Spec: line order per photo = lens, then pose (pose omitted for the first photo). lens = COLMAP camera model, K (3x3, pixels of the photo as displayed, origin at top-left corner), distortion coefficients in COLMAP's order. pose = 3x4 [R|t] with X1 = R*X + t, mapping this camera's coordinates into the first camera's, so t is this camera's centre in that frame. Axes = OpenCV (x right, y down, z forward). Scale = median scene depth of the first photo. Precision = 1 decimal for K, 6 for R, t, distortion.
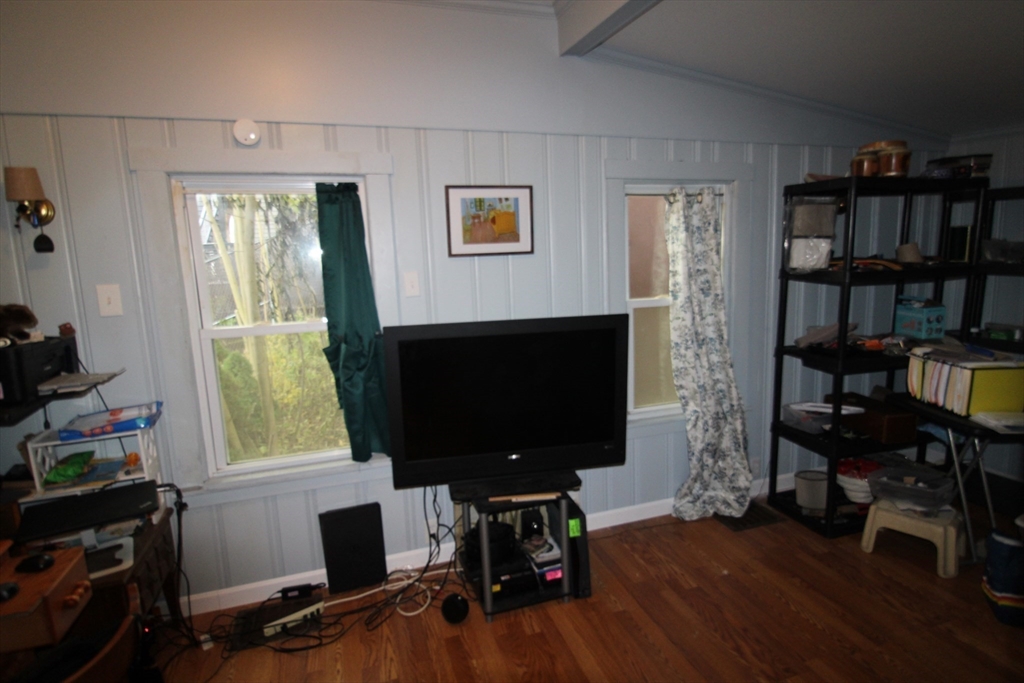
lens RADIAL K [[521.4, 0, 512.0], [0, 521.4, 341.5], [0, 0, 1]] dist [-0.000556, -0.000868]
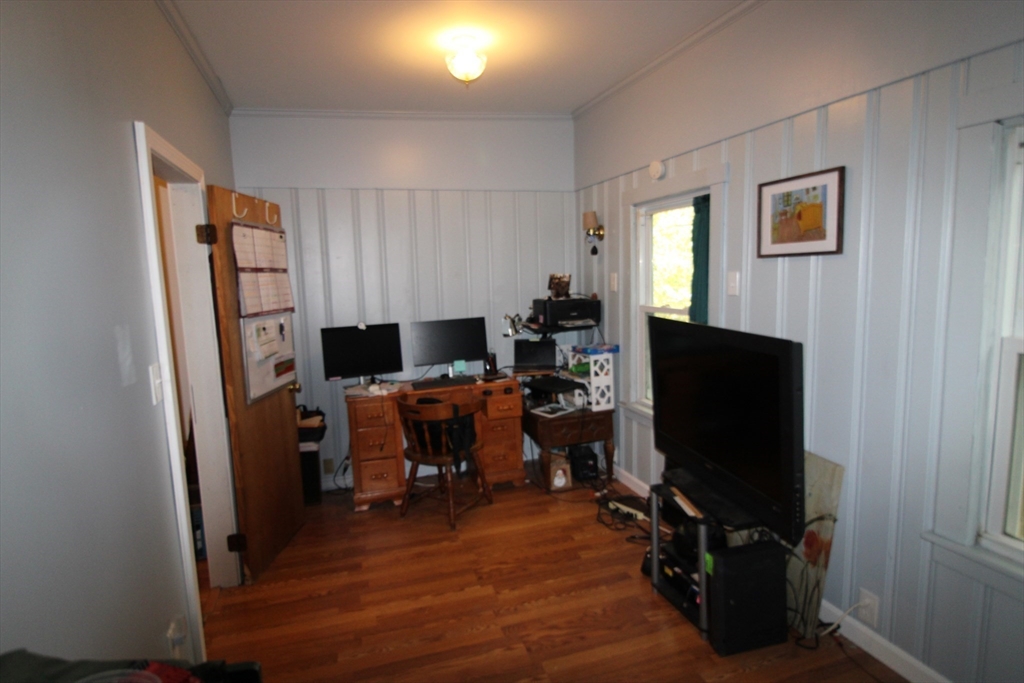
lens RADIAL K [[521.4, 0, 512.0], [0, 521.4, 341.5], [0, 0, 1]] dist [-0.000556, -0.000868]
pose [[0.042450, 0.172545, -0.984086, 0.834437], [-0.121900, 0.978510, 0.166309, -0.115088], [0.991634, 0.112900, 0.062571, 0.502987]]
